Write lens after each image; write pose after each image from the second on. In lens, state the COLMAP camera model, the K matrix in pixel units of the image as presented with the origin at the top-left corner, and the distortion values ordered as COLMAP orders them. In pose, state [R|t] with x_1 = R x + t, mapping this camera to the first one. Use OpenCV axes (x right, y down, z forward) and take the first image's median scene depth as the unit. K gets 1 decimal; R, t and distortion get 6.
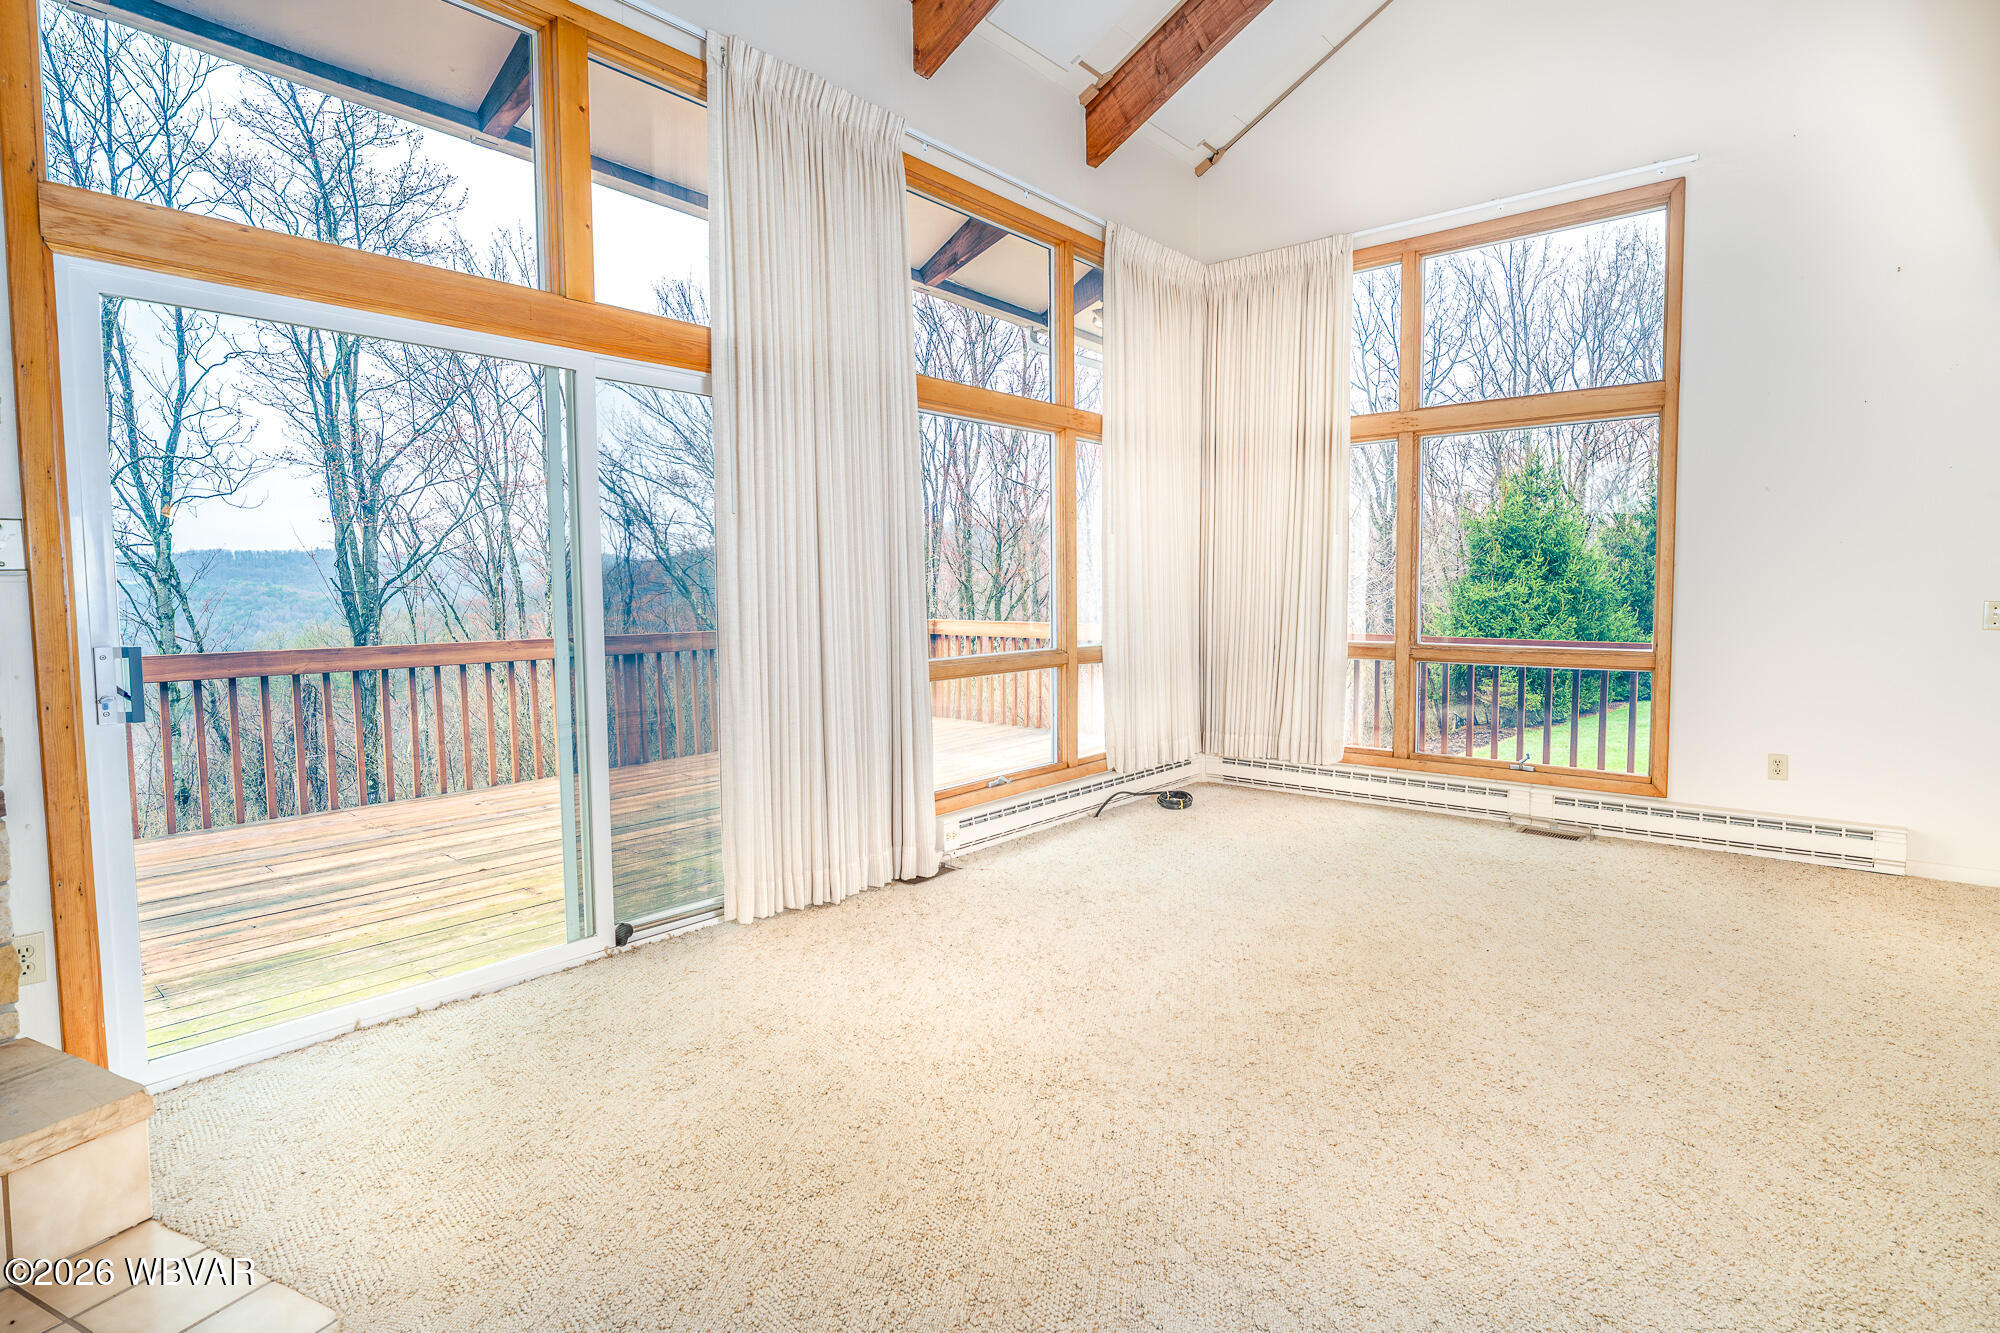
lens RADIAL K [[961.4, 0, 1005.5], [0, 961.4, 666.3], [0, 0, 1]] dist [-0.004125, -0.001370]
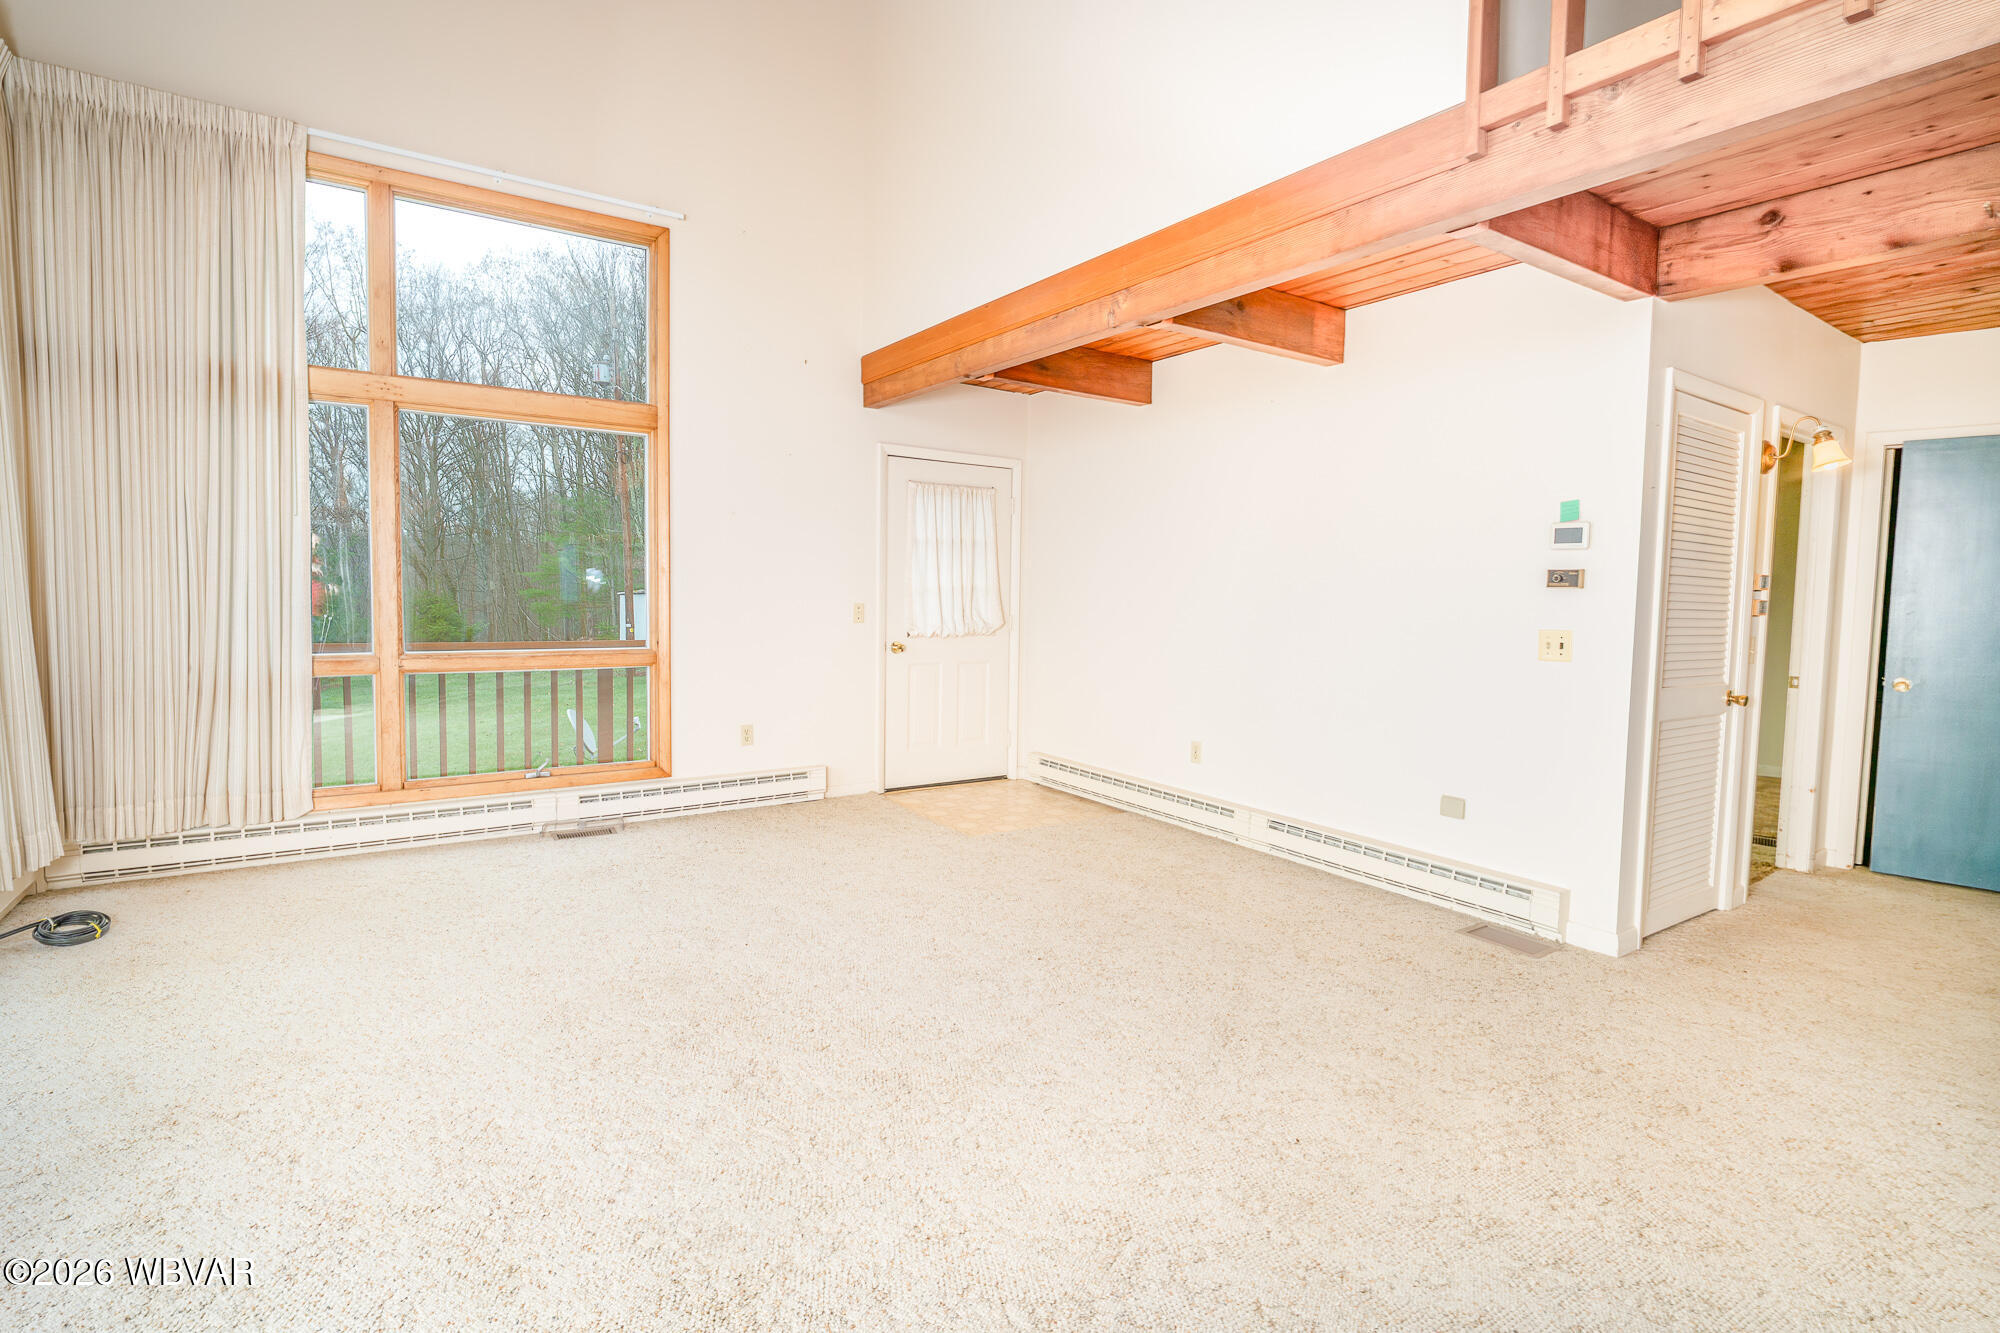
lens RADIAL K [[959.2, 0, 1002.4], [0, 959.2, 648.7], [0, 0, 1]] dist [-0.002696, -0.000435]
pose [[0.287038, -0.050921, 0.956565, -0.268884], [0.062843, 0.997436, 0.034240, -0.026580], [-0.955856, 0.050286, 0.289502, 0.297282]]
